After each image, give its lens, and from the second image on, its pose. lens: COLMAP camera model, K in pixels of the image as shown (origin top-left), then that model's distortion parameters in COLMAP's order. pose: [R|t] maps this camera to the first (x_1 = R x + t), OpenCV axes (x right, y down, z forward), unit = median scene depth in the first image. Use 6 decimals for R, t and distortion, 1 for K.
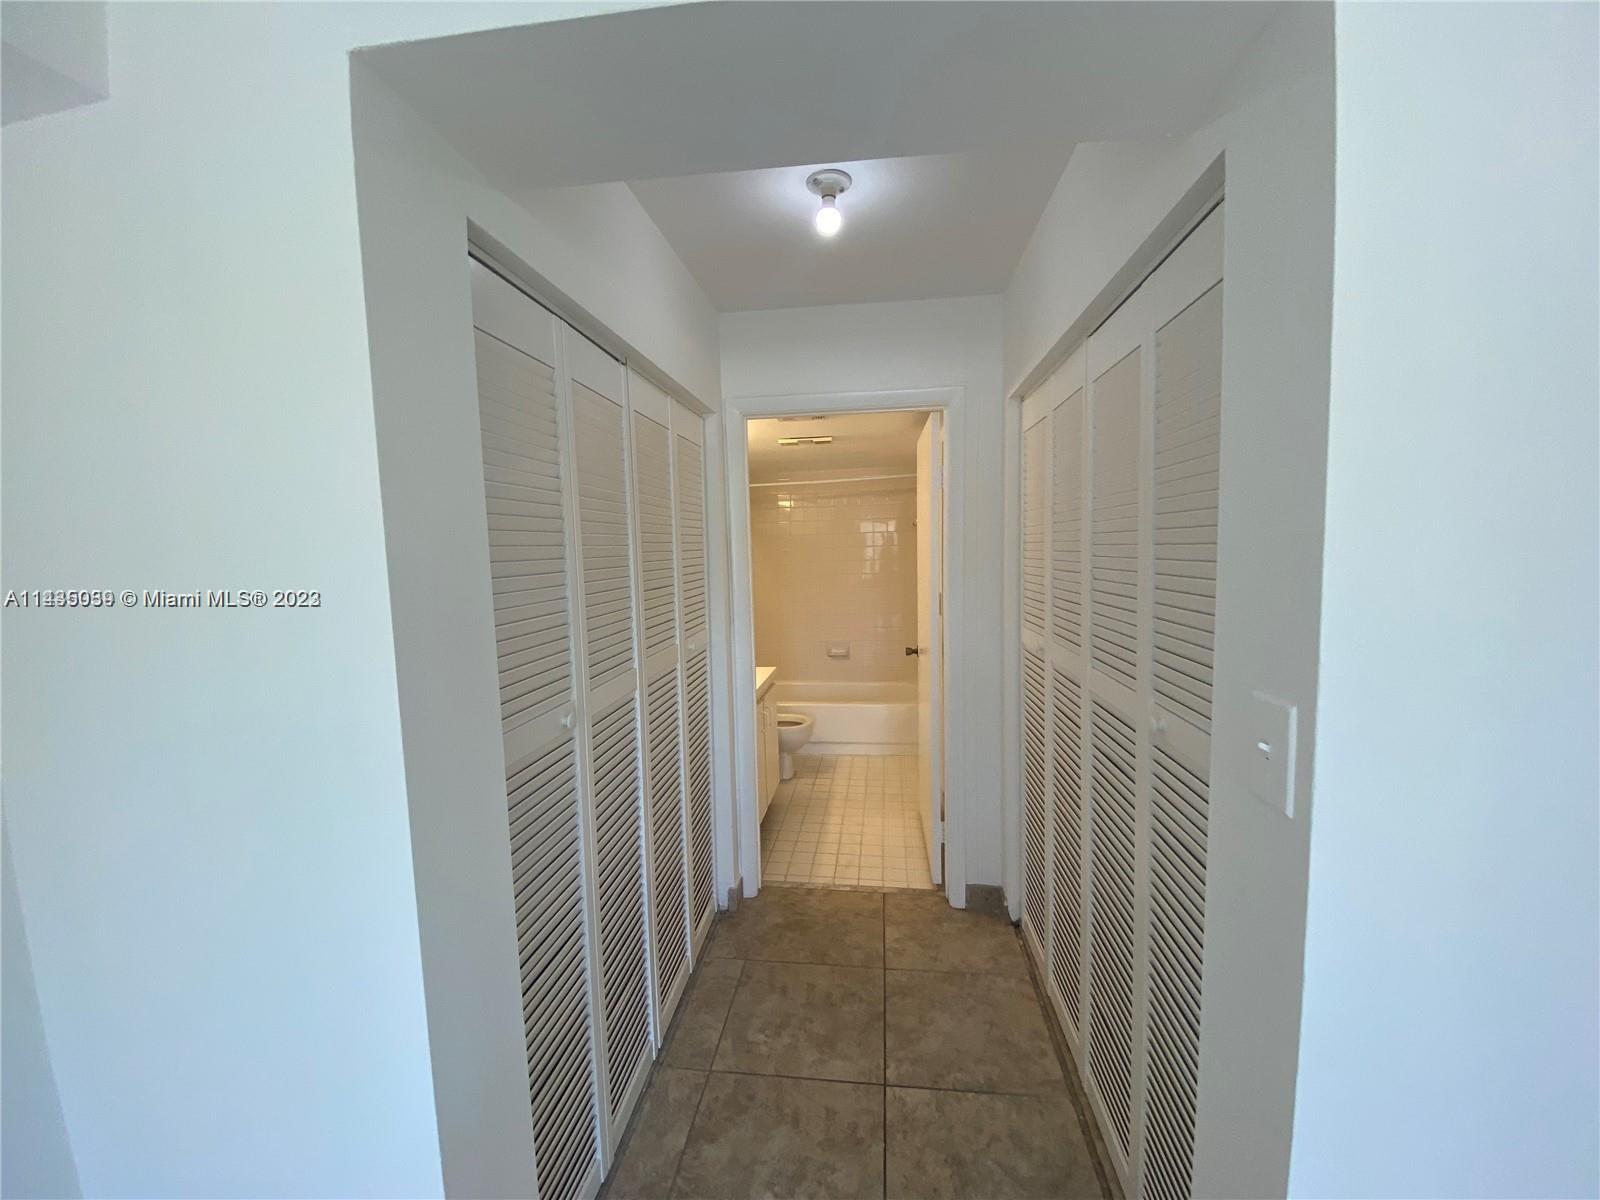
lens RADIAL K [[646.2, 0, 799.8], [0, 646.2, 605.0], [0, 0, 1]] dist [0.019079, -0.020317]
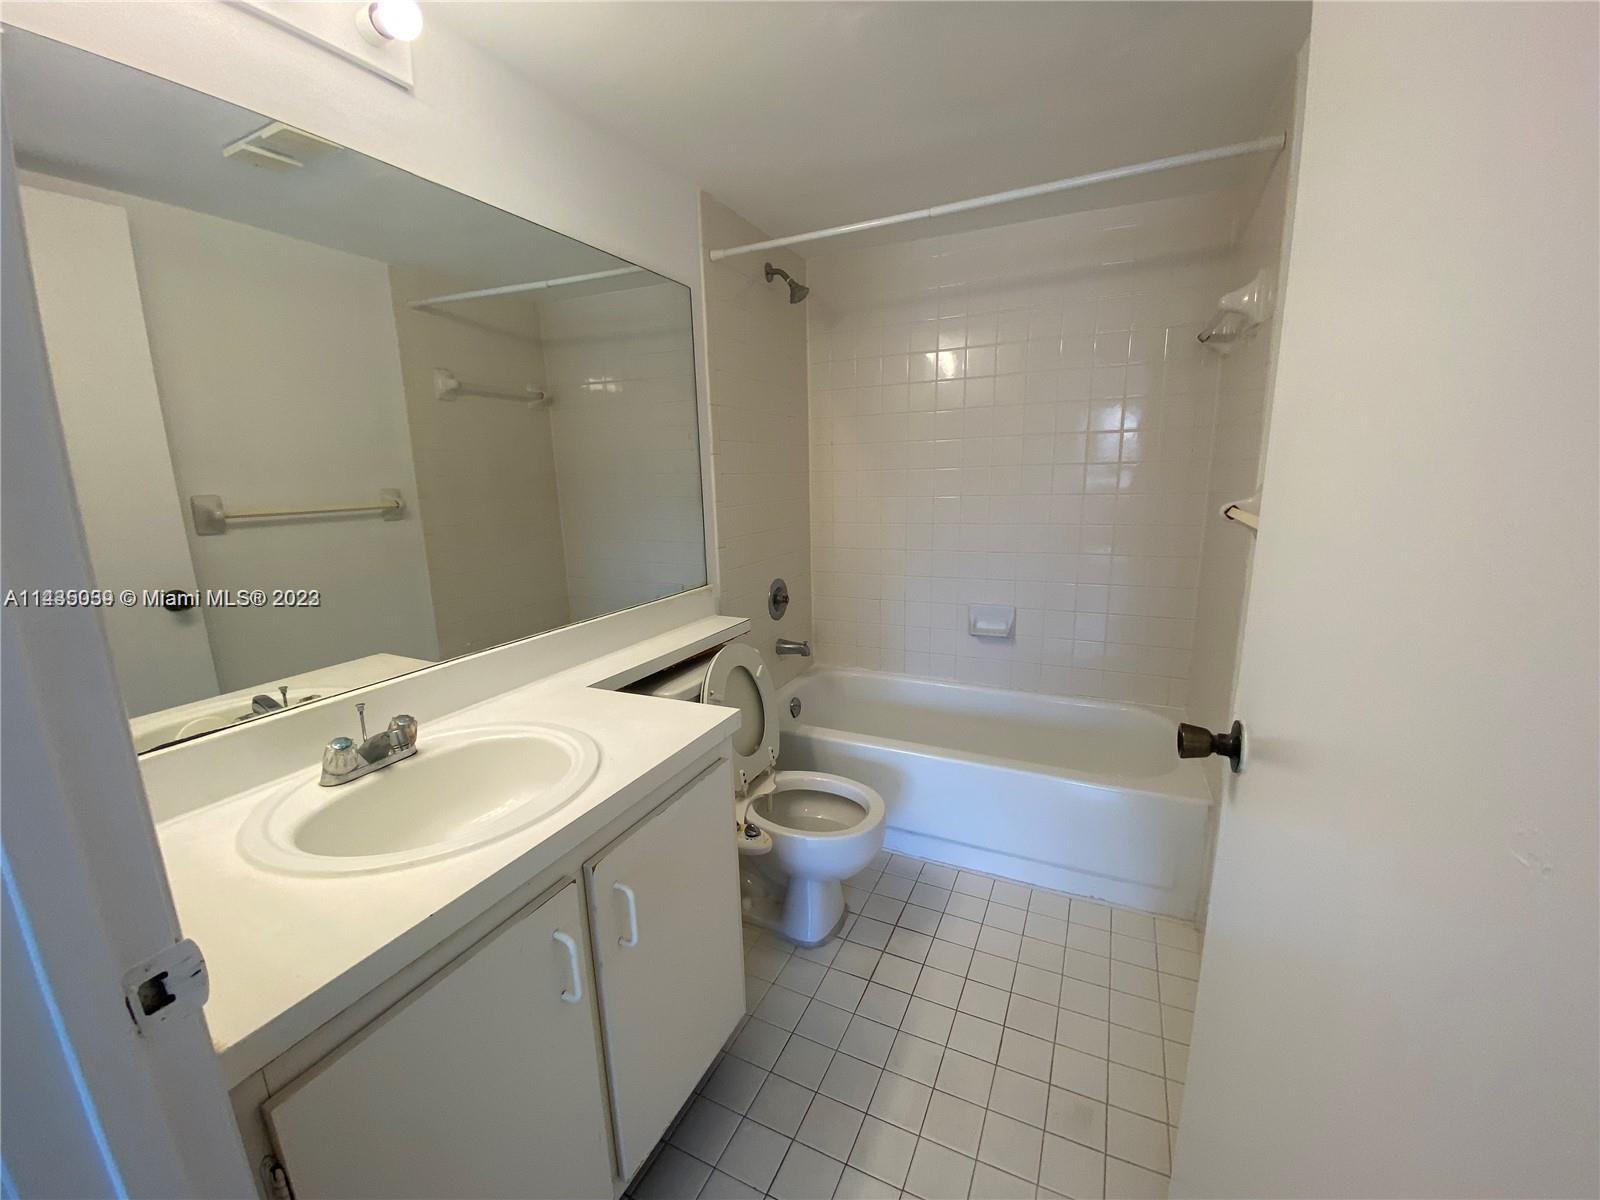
lens RADIAL K [[646.2, 0, 799.8], [0, 646.2, 605.0], [0, 0, 1]] dist [0.019079, -0.020317]
pose [[0.950574, 0.068676, -0.302809, 0.082799], [-0.029504, 0.990798, 0.132091, -0.003488], [0.309094, -0.116628, 0.943853, 0.609682]]
